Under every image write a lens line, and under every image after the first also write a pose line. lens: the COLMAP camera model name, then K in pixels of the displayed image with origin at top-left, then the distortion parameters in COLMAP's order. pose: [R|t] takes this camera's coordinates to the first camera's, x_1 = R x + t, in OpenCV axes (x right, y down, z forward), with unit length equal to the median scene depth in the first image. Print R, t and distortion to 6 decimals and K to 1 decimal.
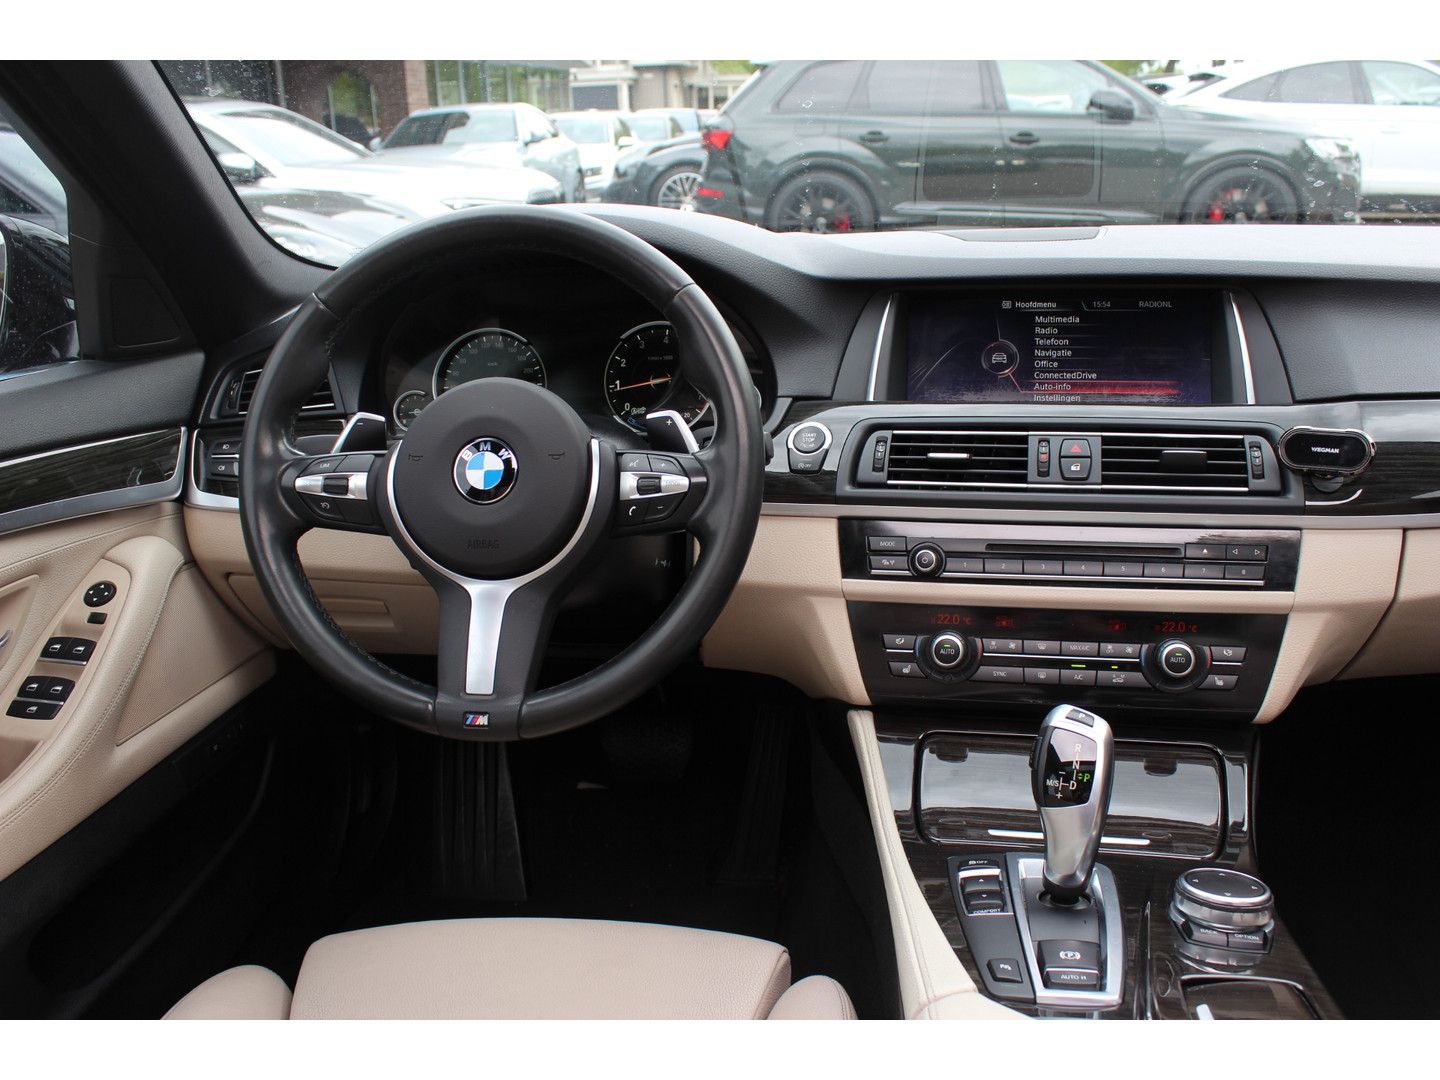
lens RADIAL K [[1285.9, 0, 718.0], [0, 1285.9, 550.1], [0, 0, 1]] dist [-0.171359, 0.123617]
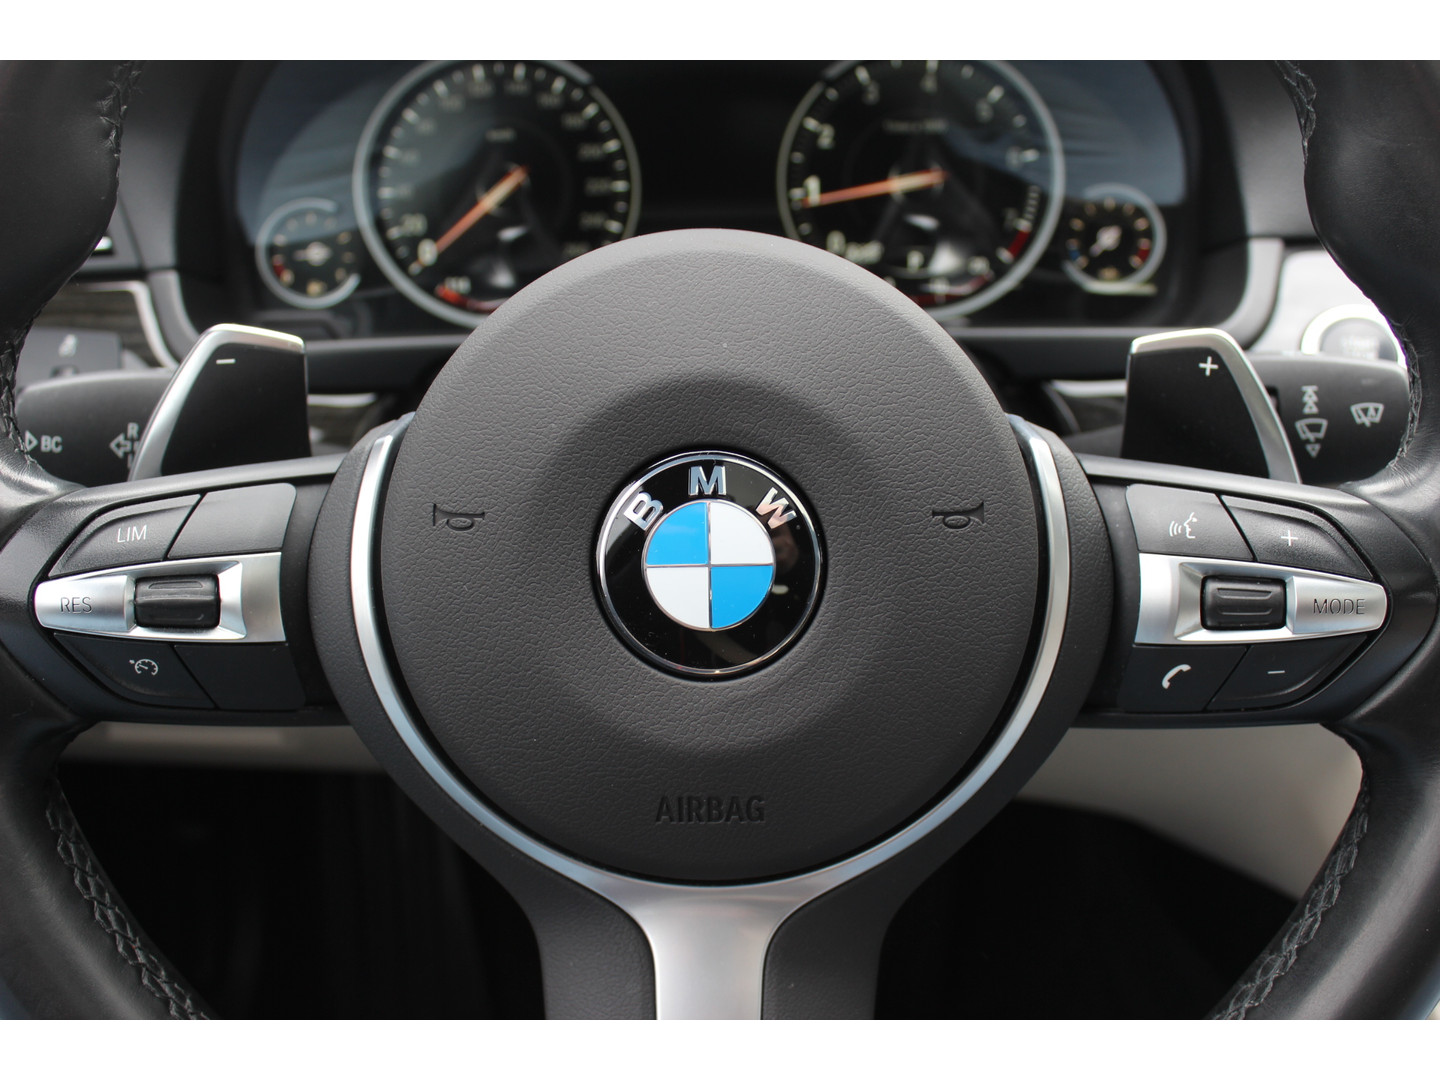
lens RADIAL K [[1559.5, 0, 725.0], [0, 1559.5, 539.8], [0, 0, 1]] dist [-0.103905, 0.000000]
pose [[0.993785, -0.024568, 0.108570, -0.189857], [0.008228, 0.988885, 0.148456, -0.105557], [-0.111010, -0.146640, 0.982941, 0.565772]]
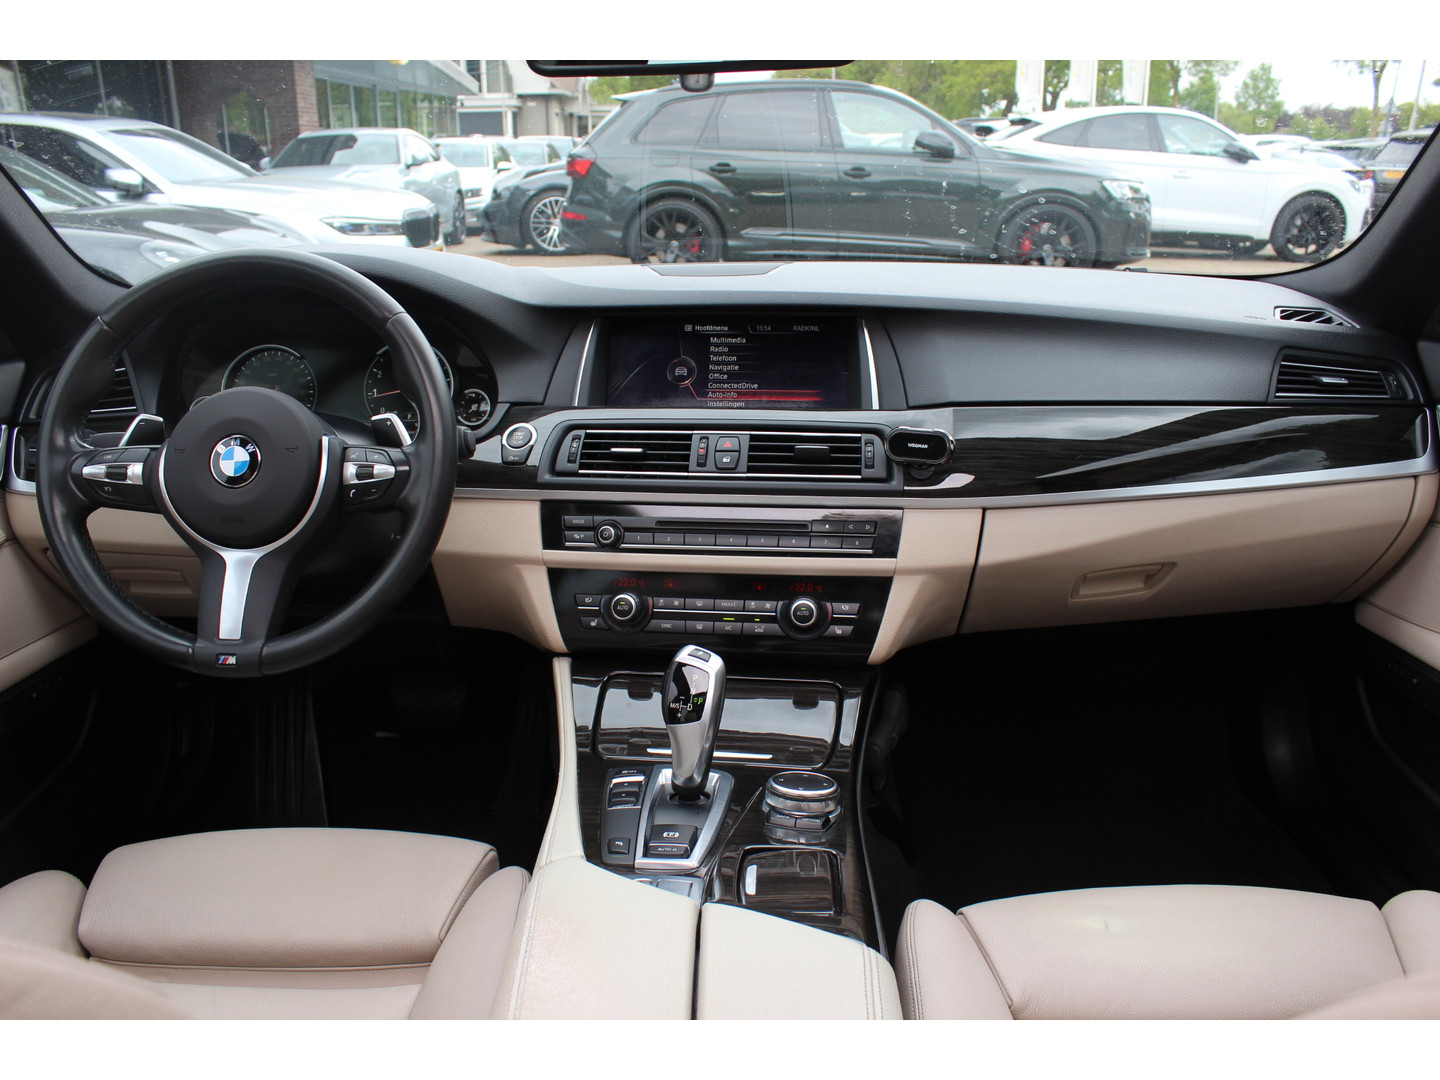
lens RADIAL K [[1176.6, 0, 721.4], [0, 1176.6, 554.1], [0, 0, 1]] dist [-0.170324, 0.107159]
pose [[0.993611, -0.002113, 0.112843, 0.142917], [0.001103, 0.999959, 0.009012, 0.016806], [-0.112857, -0.008830, 0.993572, -0.143760]]
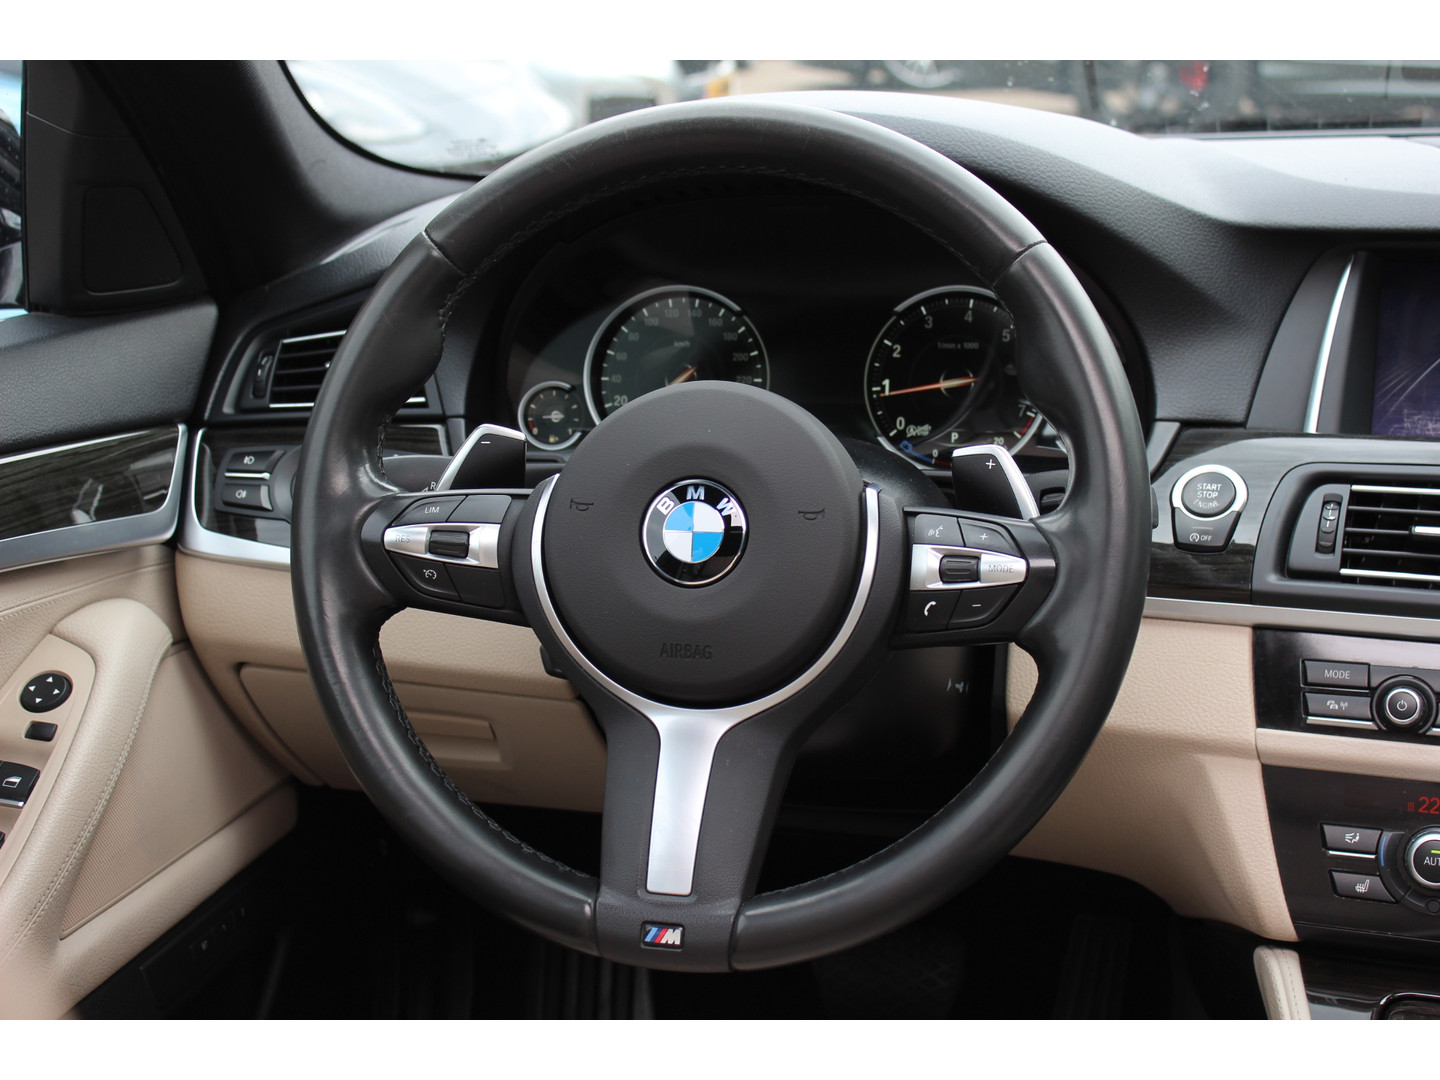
lens RADIAL K [[2156.6, 0, 707.1], [0, 2156.6, 539.1], [0, 0, 1]] dist [-0.059571, 0.000000]
pose [[0.992536, 0.042867, -0.114167, -0.049047], [-0.046762, 0.998404, -0.031662, -0.022677], [0.112628, 0.036764, 0.992957, -0.033768]]
